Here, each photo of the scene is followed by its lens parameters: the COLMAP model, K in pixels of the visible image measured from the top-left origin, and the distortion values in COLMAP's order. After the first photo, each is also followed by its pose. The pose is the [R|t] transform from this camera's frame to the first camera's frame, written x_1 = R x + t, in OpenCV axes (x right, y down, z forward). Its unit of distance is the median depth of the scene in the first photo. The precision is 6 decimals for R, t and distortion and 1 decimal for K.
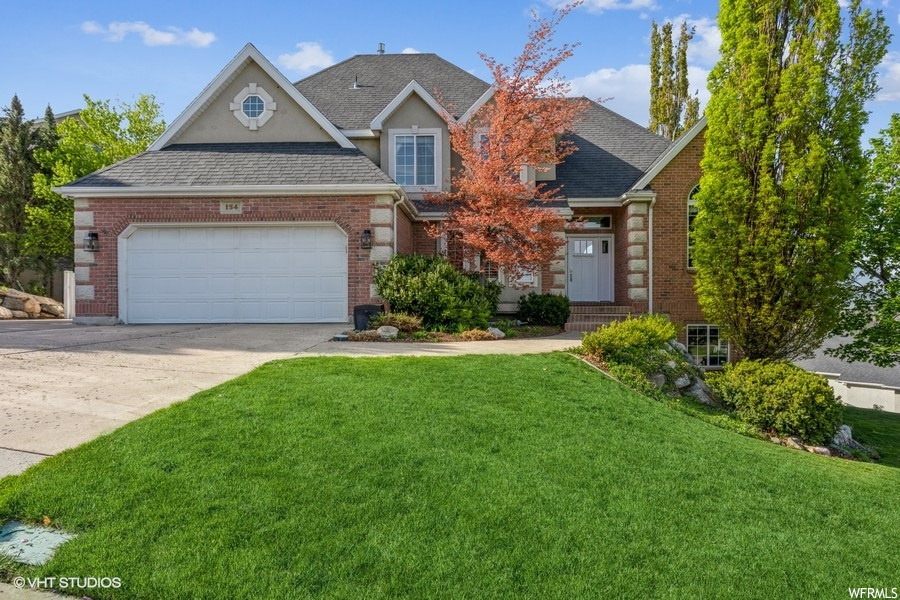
lens RADIAL K [[541.1, 0, 450.6], [0, 541.1, 305.9], [0, 0, 1]] dist [0.004311, 0.000562]
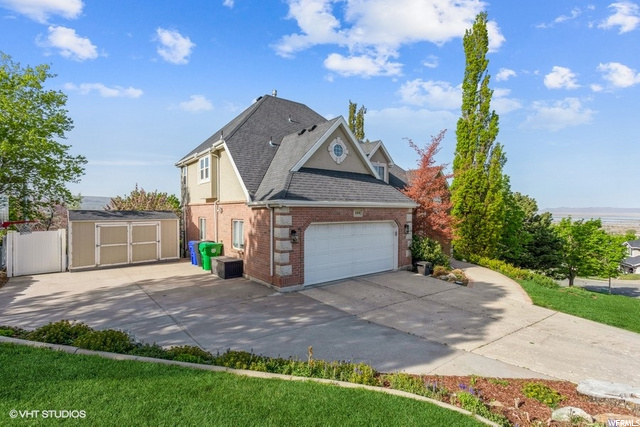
lens RADIAL K [[304.4, 0, 320.2], [0, 304.4, 211.3], [0, 0, 1]] dist [0.000141, 0.000004]
pose [[0.771890, 0.003764, 0.635746, -1.132429], [-0.004706, 0.999989, -0.000207, -0.186337], [-0.635739, -0.002832, 0.771899, 0.301428]]
